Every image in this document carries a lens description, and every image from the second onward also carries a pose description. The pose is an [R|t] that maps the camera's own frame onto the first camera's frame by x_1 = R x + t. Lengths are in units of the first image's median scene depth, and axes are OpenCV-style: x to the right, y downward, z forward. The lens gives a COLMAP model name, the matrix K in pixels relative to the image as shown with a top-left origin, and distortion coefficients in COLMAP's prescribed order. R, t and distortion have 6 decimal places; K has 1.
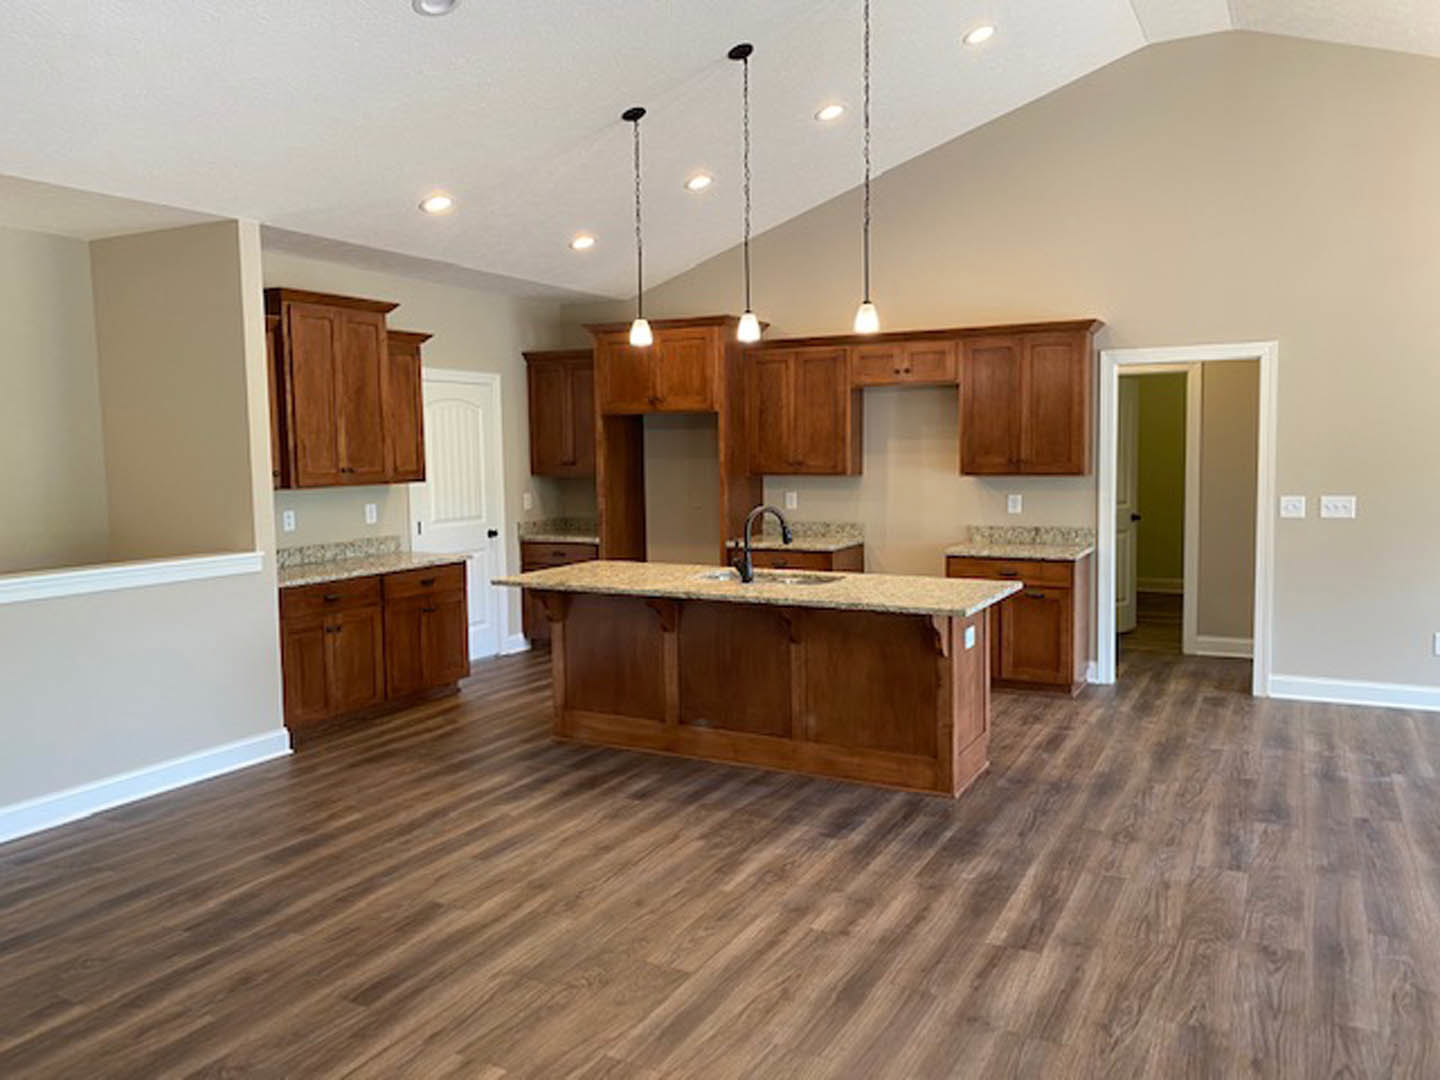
lens RADIAL K [[1093.7, 0, 721.4], [0, 1093.7, 534.0], [0, 0, 1]] dist [0.065436, -0.070836]
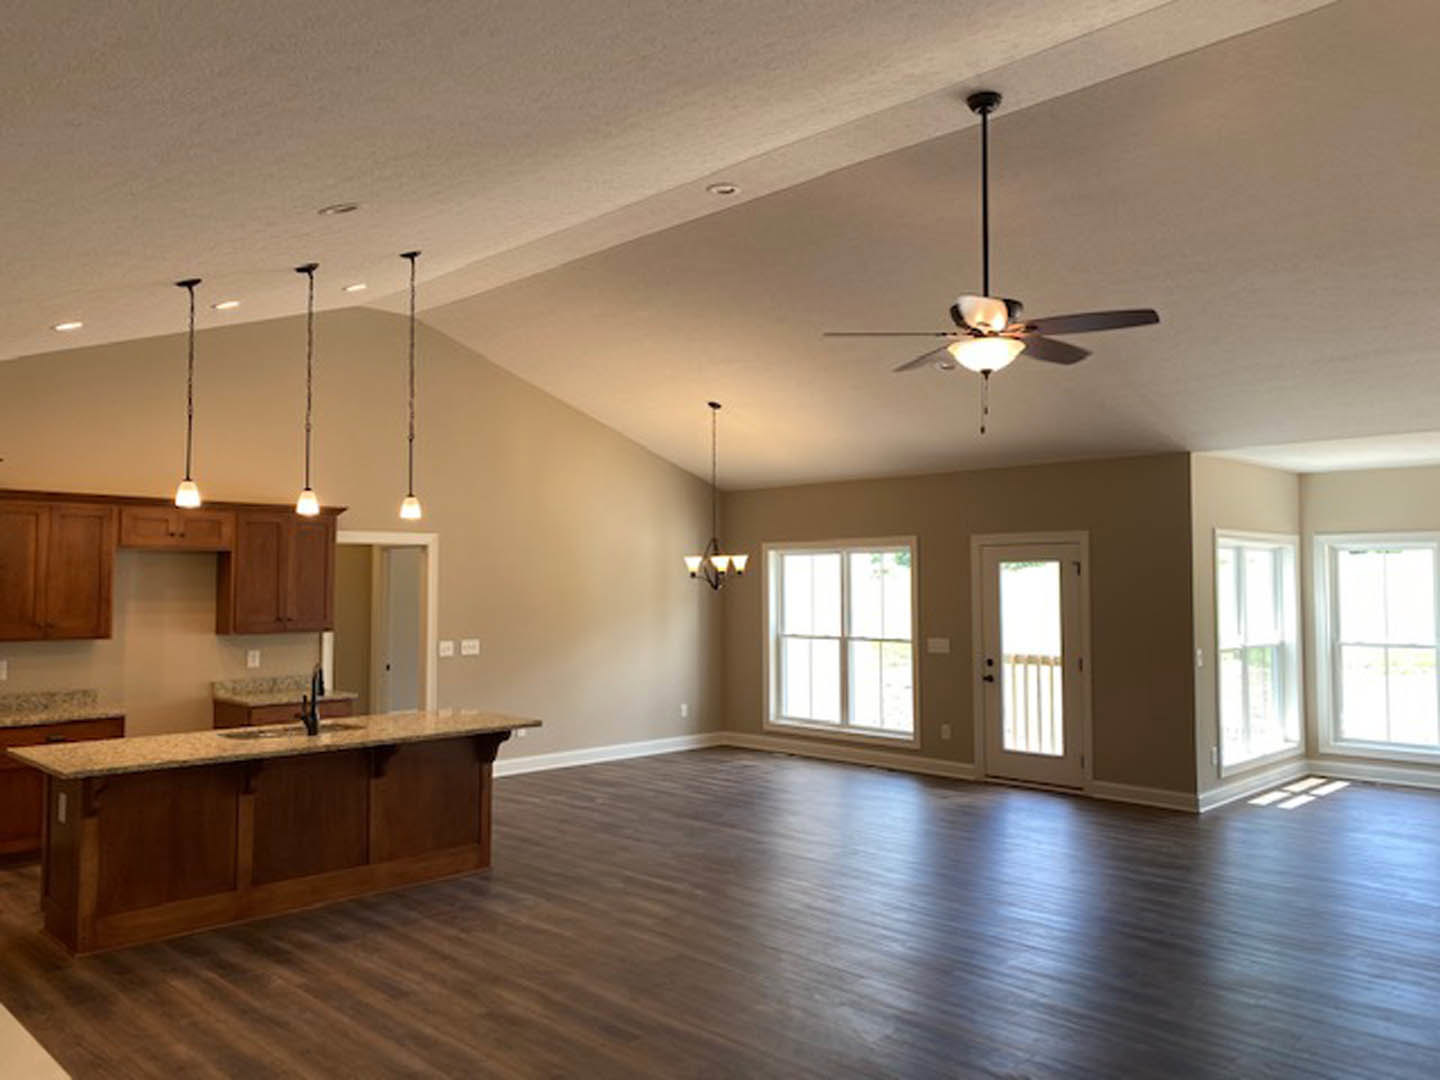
lens RADIAL K [[1093.7, 0, 721.4], [0, 1093.7, 534.0], [0, 0, 1]] dist [0.065436, -0.070836]
pose [[0.291431, 0.058678, 0.954790, -0.763626], [0.076842, 0.993455, -0.084508, -0.024165], [-0.953500, 0.097996, 0.285015, 0.230080]]
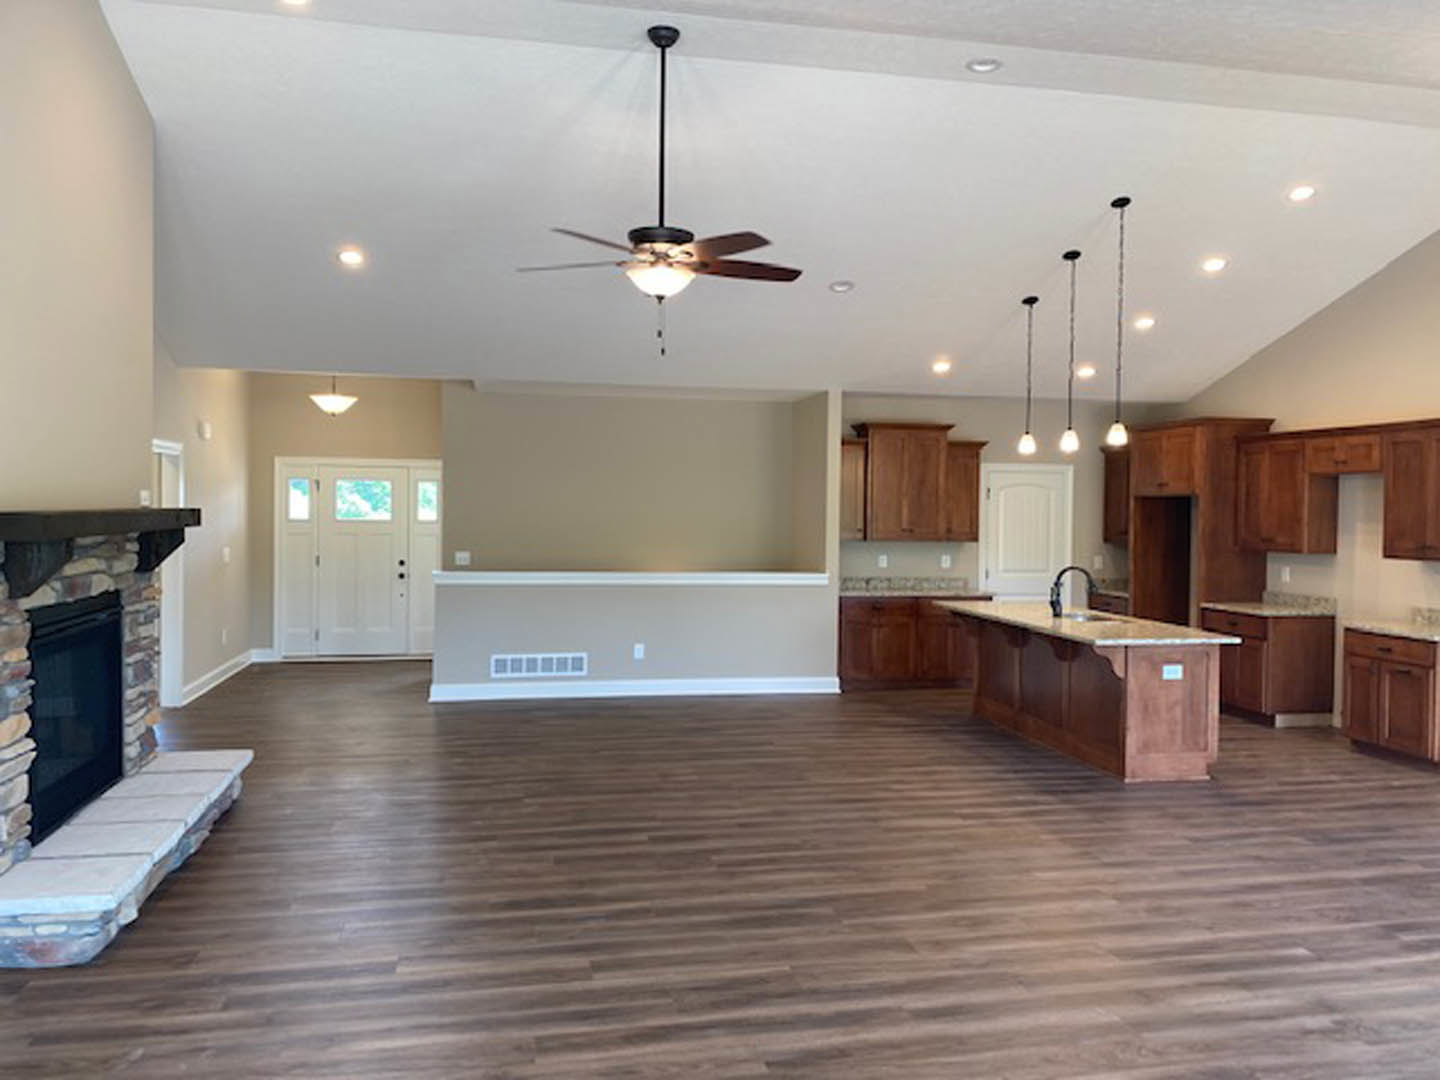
lens RADIAL K [[1093.7, 0, 721.4], [0, 1093.7, 534.0], [0, 0, 1]] dist [0.065436, -0.070836]
pose [[0.634889, 0.039805, -0.771577, 0.706330], [-0.086667, 0.996038, -0.019929, 0.001941], [0.767727, 0.079523, 0.635824, -0.216215]]
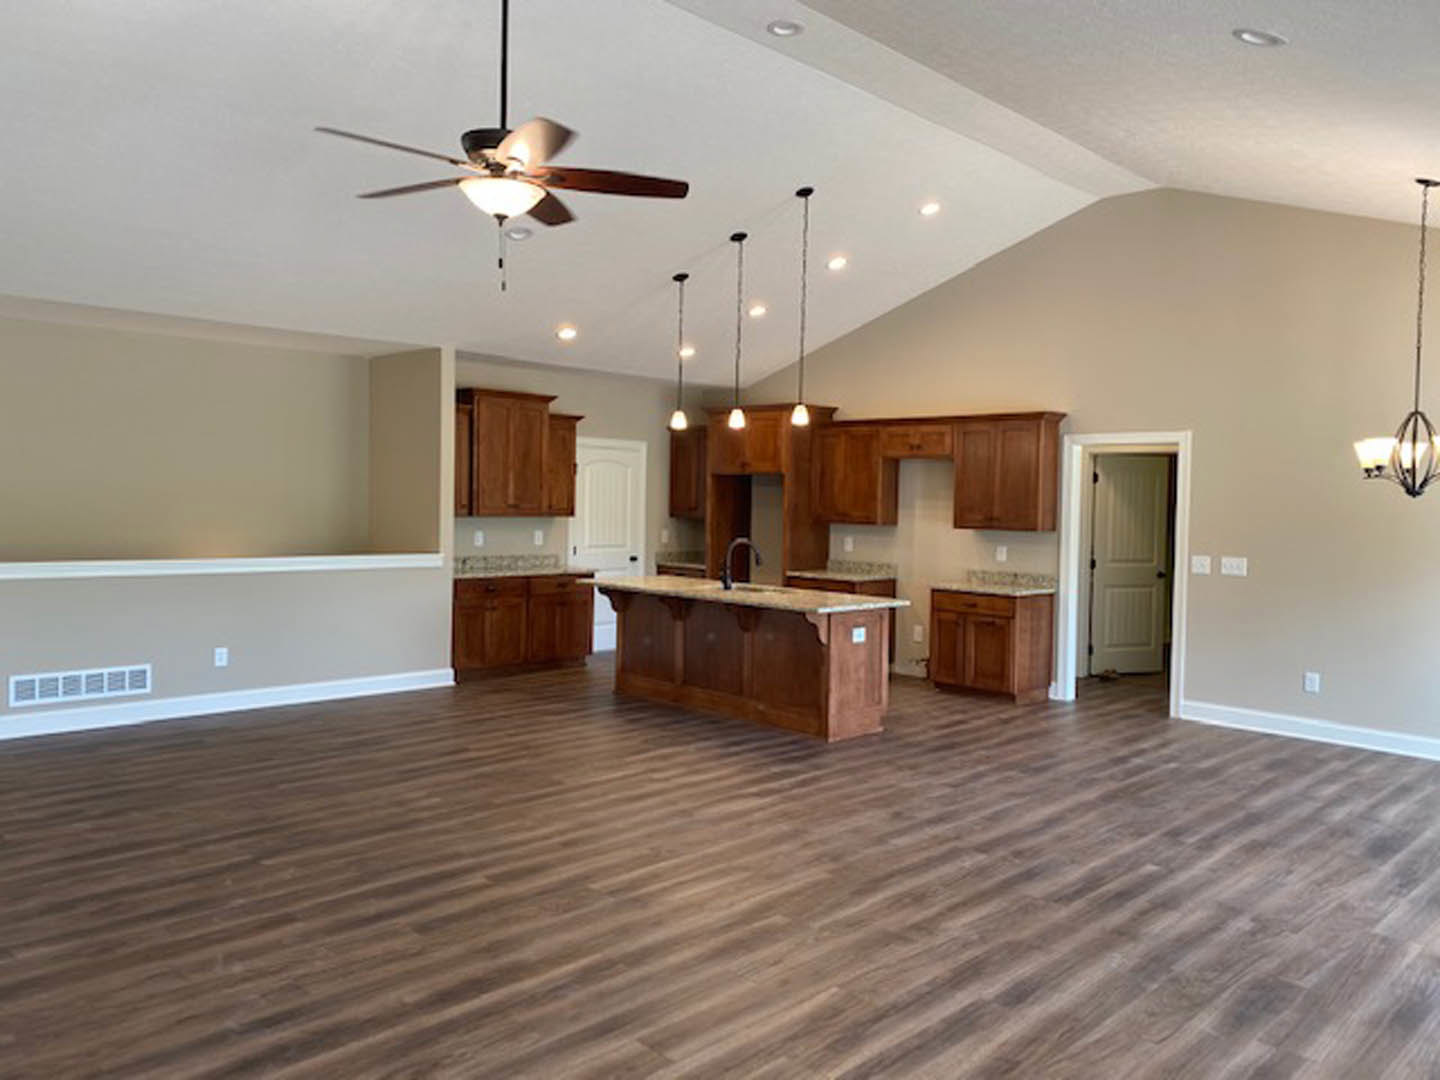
lens RADIAL K [[1087.0, 0, 720.0], [0, 1087.0, 540.0], [0, 0, 1]] dist [0.090982, -0.146575]
pose [[0.954636, 0.045871, -0.294220, 0.365659], [-0.059218, 0.997573, -0.036614, 0.025385], [0.291826, 0.052376, 0.955036, -0.333648]]
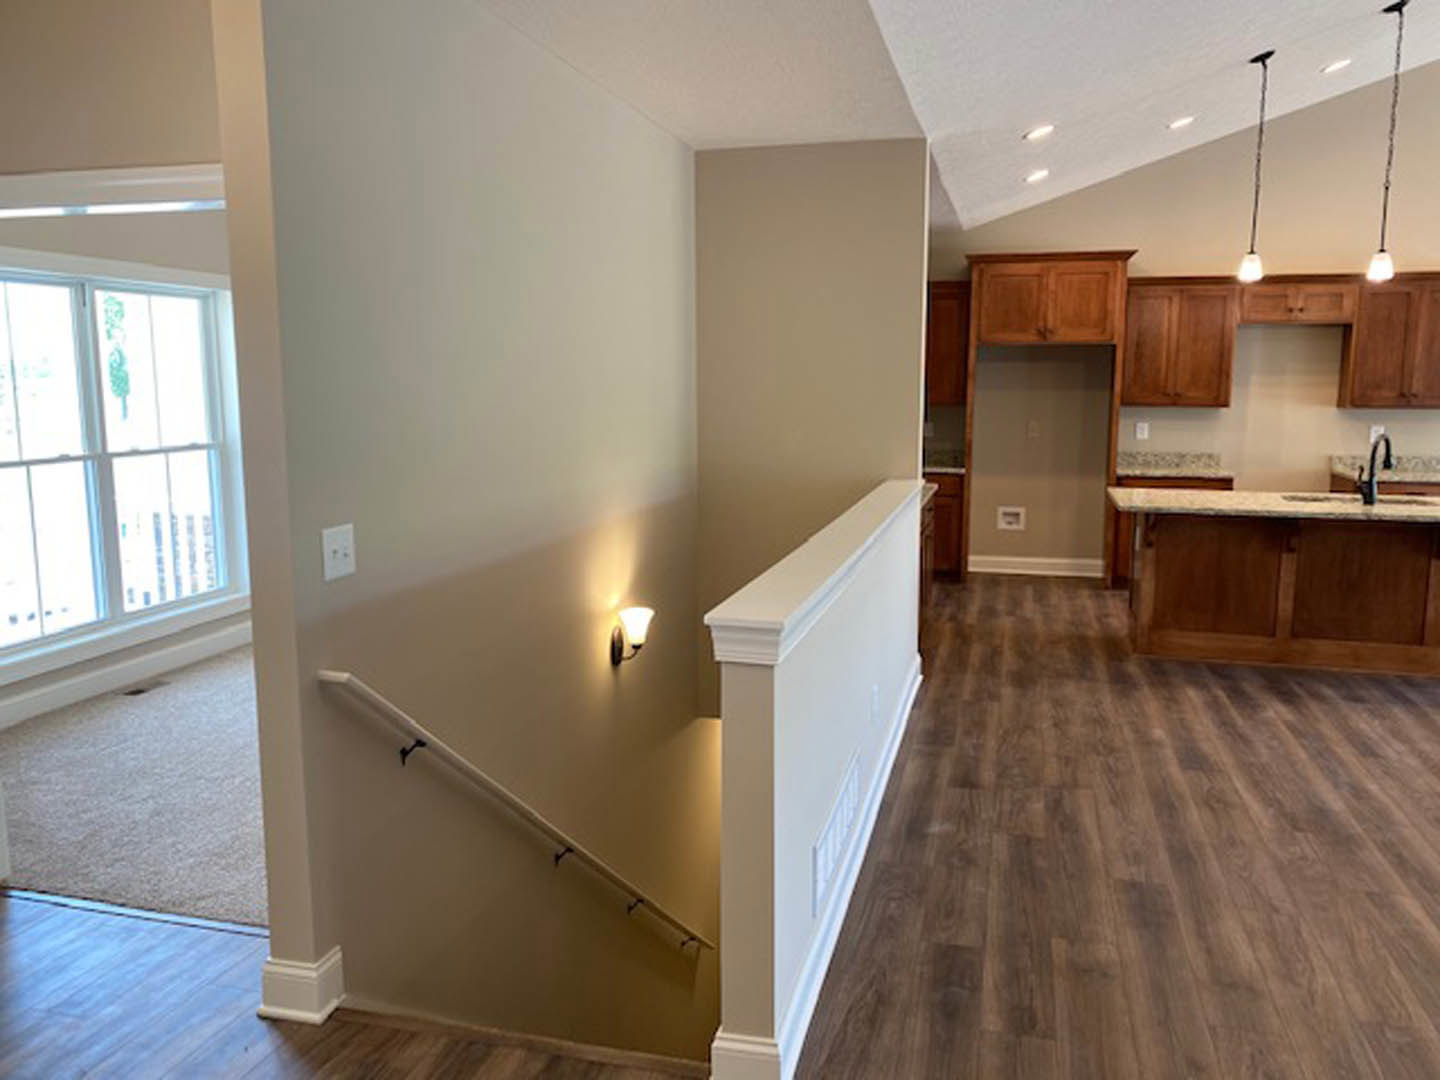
lens RADIAL K [[1107.1, 0, 718.9], [0, 1107.1, 524.4], [0, 0, 1]] dist [0.007560, 0.010339]
pose [[0.975196, -0.011911, 0.221022, -0.700567], [0.001007, 0.998779, 0.049382, 0.007394], [-0.221340, -0.047935, 0.974018, 0.058786]]
